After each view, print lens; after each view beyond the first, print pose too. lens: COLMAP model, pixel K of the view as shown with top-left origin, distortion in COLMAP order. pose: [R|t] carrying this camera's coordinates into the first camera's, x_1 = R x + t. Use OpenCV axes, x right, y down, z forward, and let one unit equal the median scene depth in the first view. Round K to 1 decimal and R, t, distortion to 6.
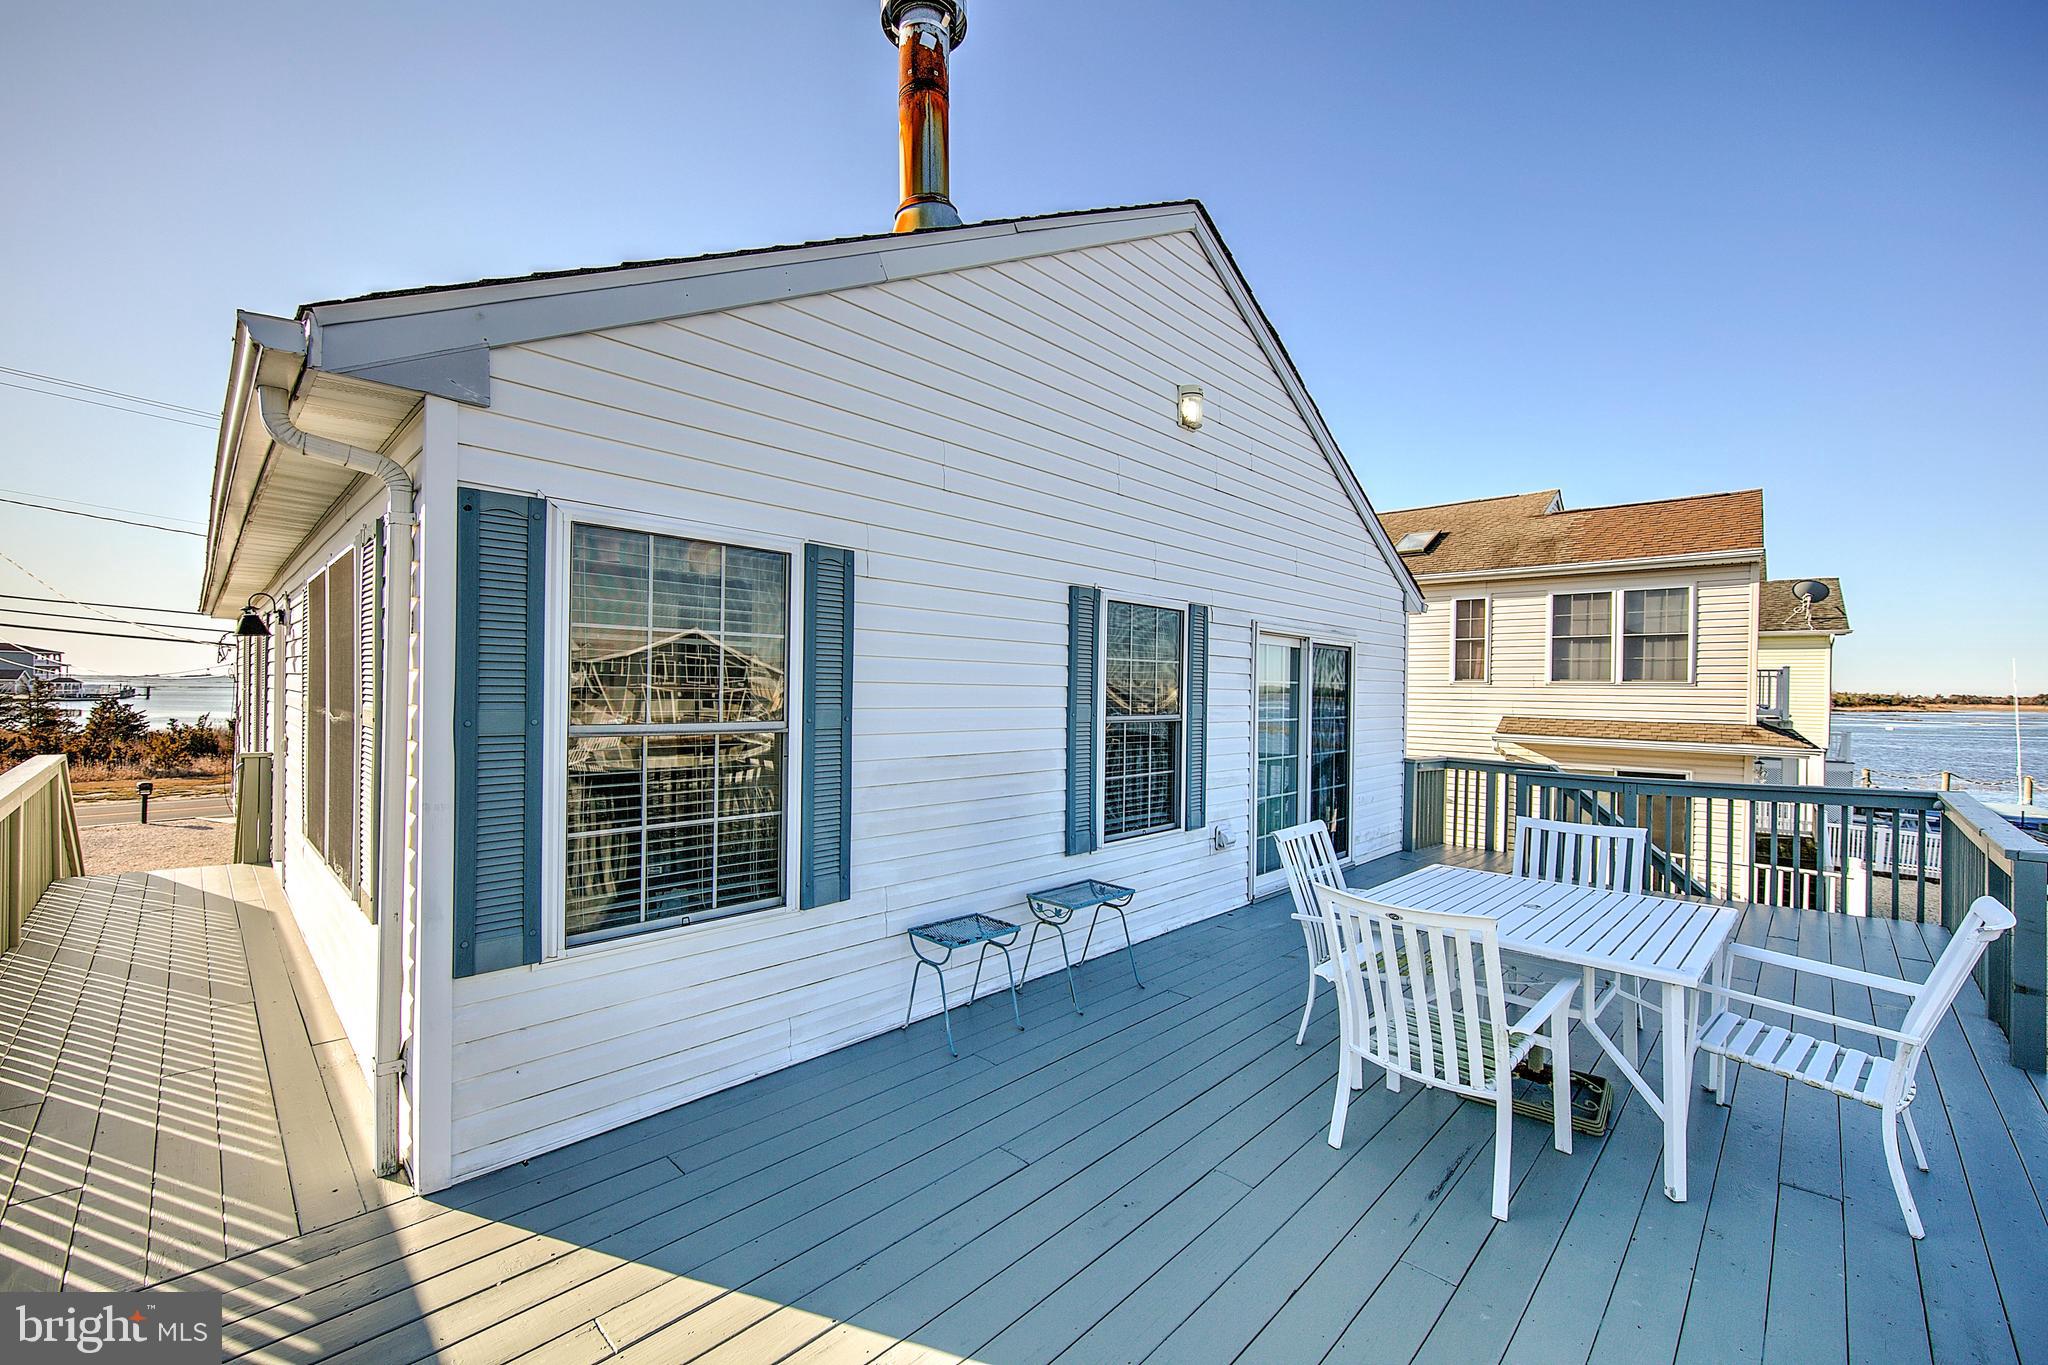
lens RADIAL K [[815.5, 0, 1028.8], [0, 815.5, 690.9], [0, 0, 1]] dist [0.012398, -0.006382]
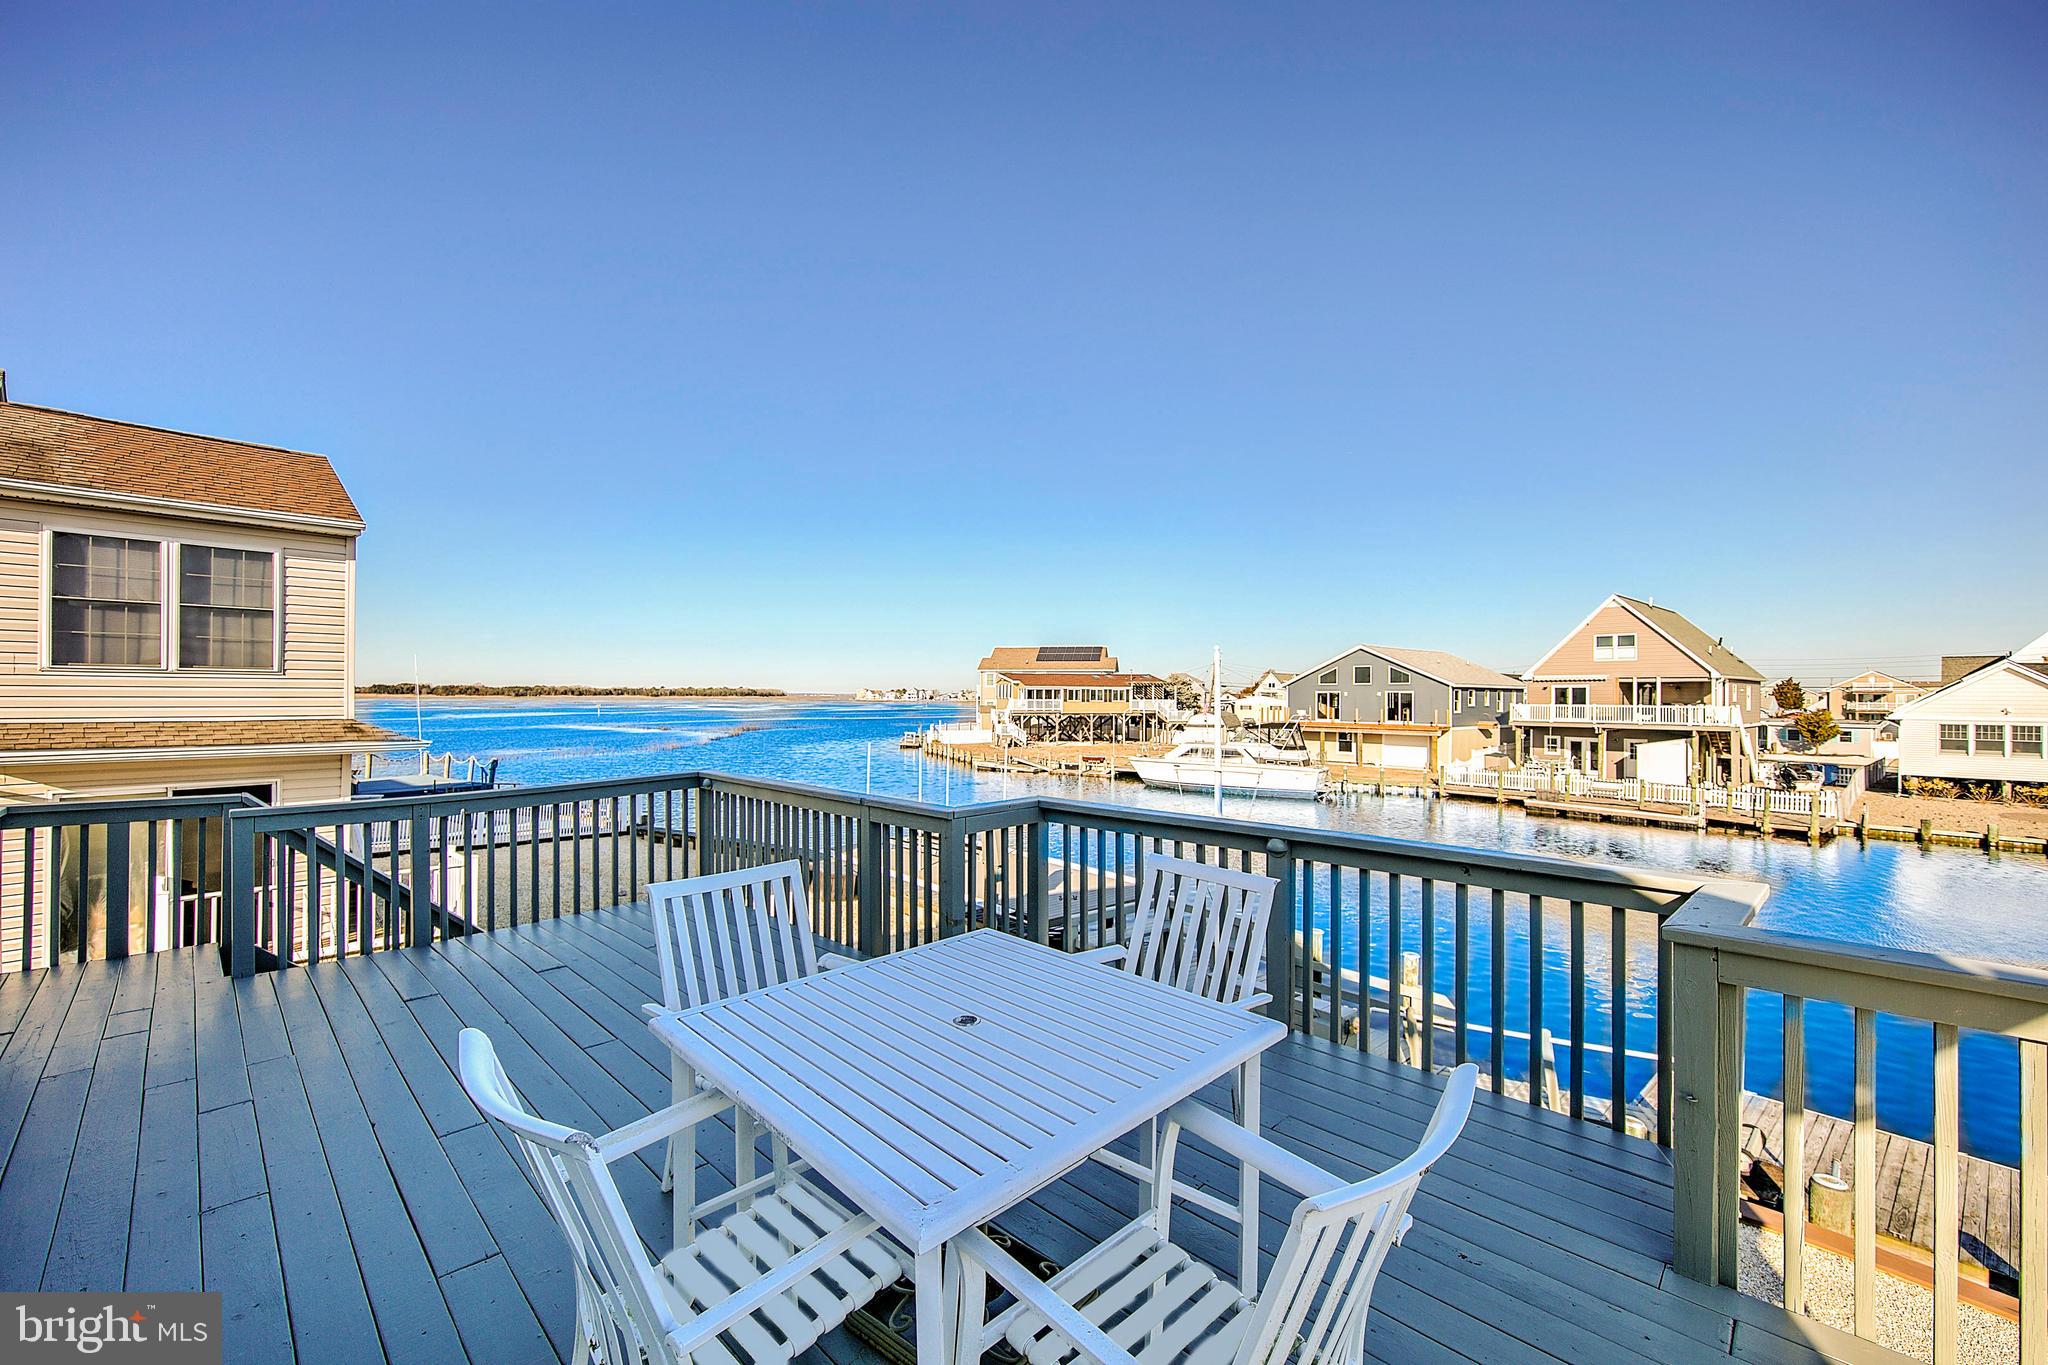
lens RADIAL K [[815.5, 0, 1028.8], [0, 815.5, 690.9], [0, 0, 1]] dist [0.012398, -0.006382]
pose [[0.005358, -0.006501, 0.999965, -0.003248], [-0.005617, 0.999963, 0.006531, 0.000454], [-0.999970, -0.005652, 0.005321, 0.263222]]
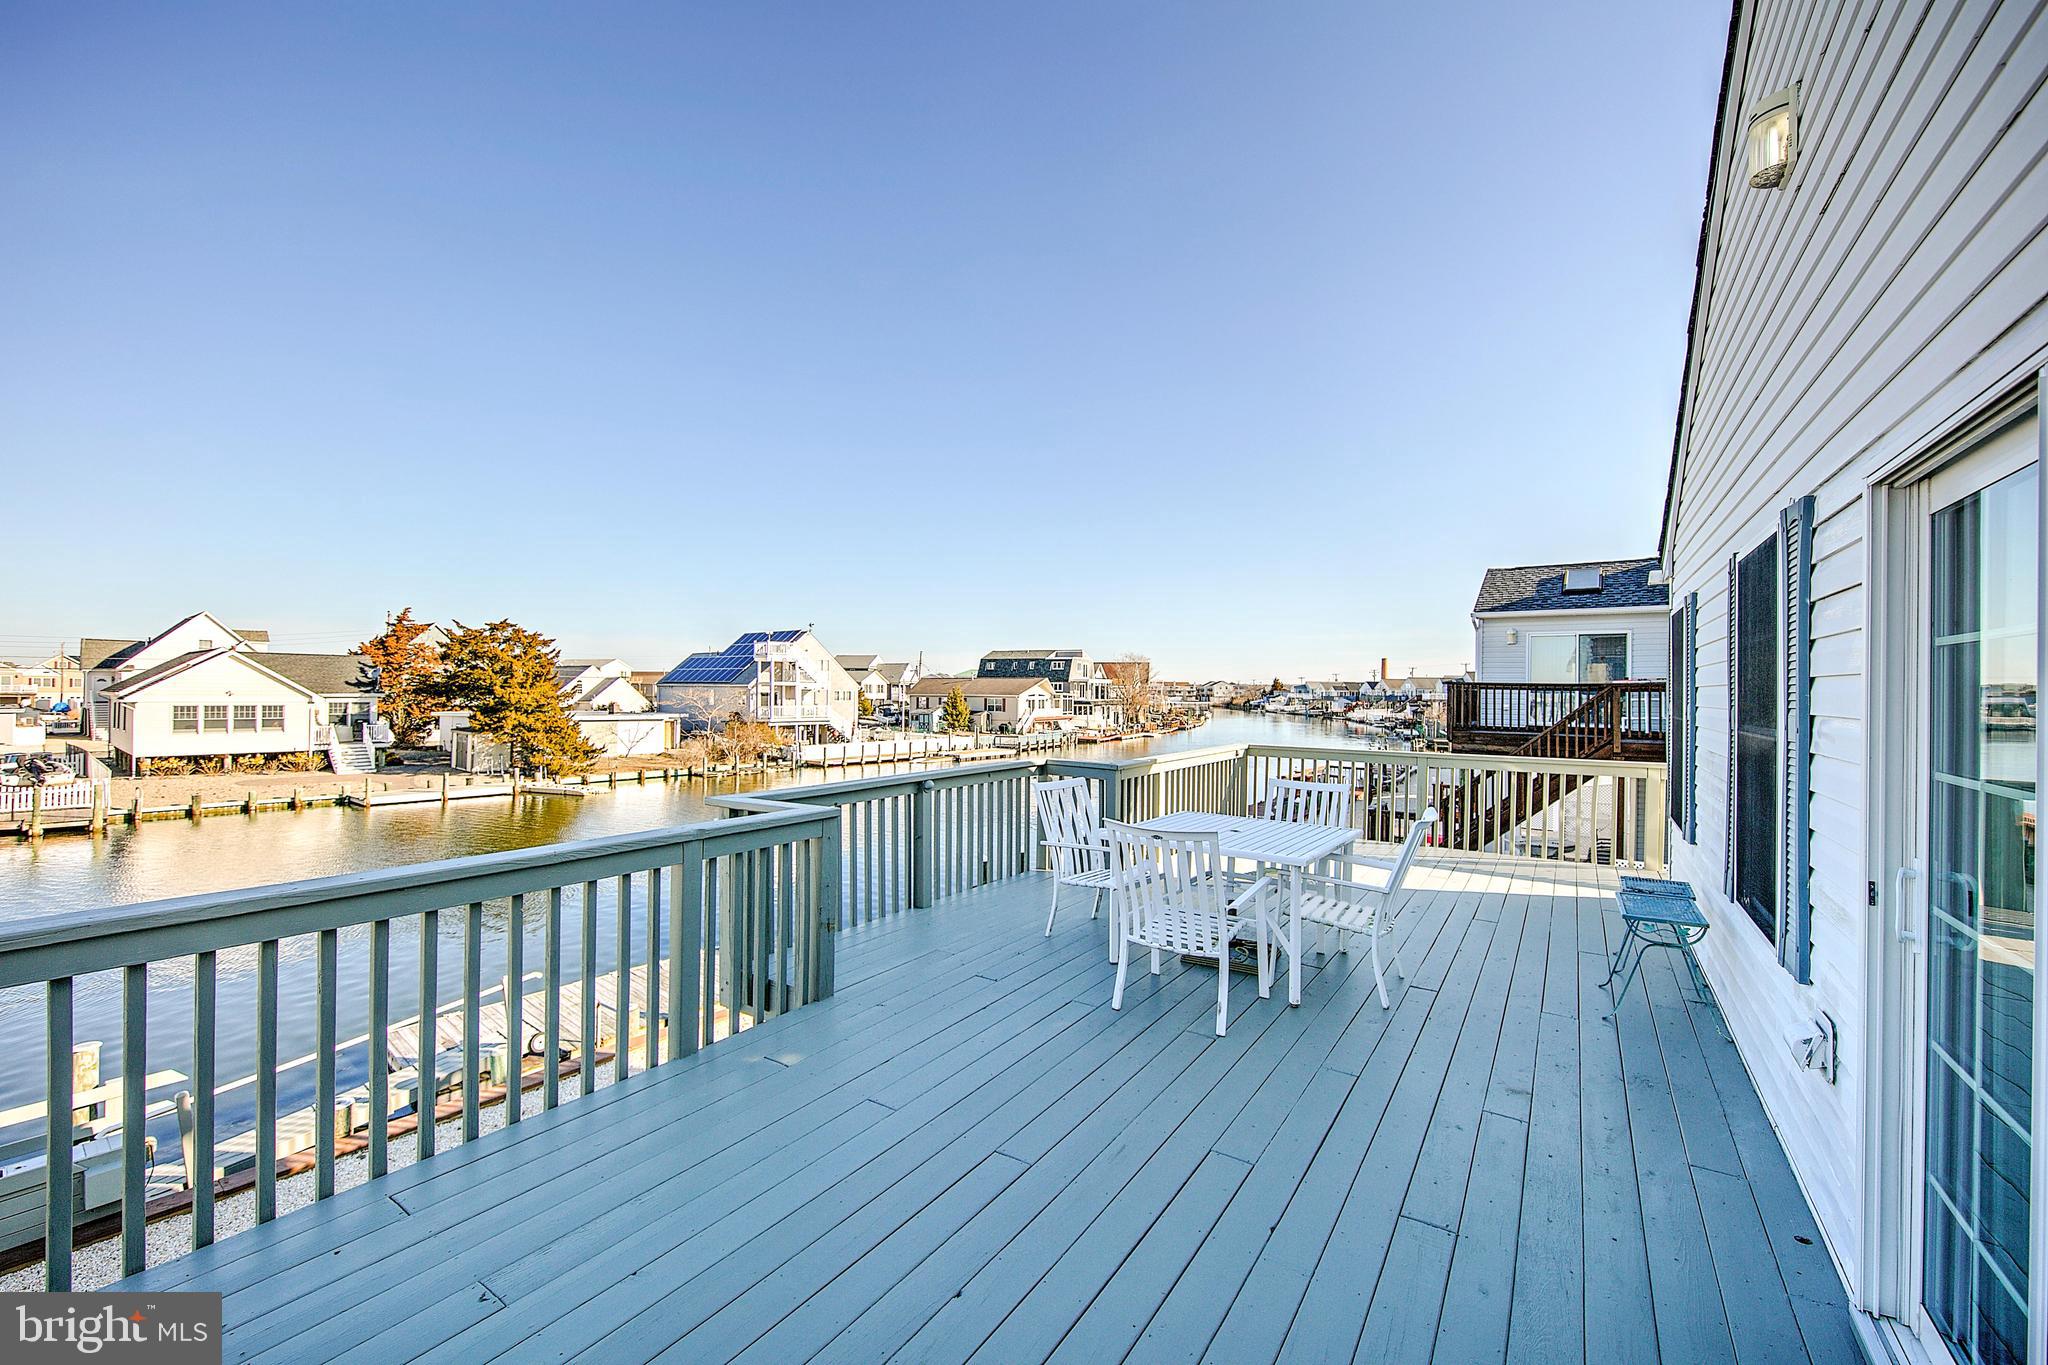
lens RADIAL K [[815.2, 0, 1035.1], [0, 815.2, 689.8], [0, 0, 1]] dist [0.009366, -0.006581]
pose [[-0.982691, -0.022535, -0.183877, 0.347843], [-0.021847, 0.999745, -0.005768, 0.007673], [0.183960, -0.001651, -0.982932, 0.661817]]
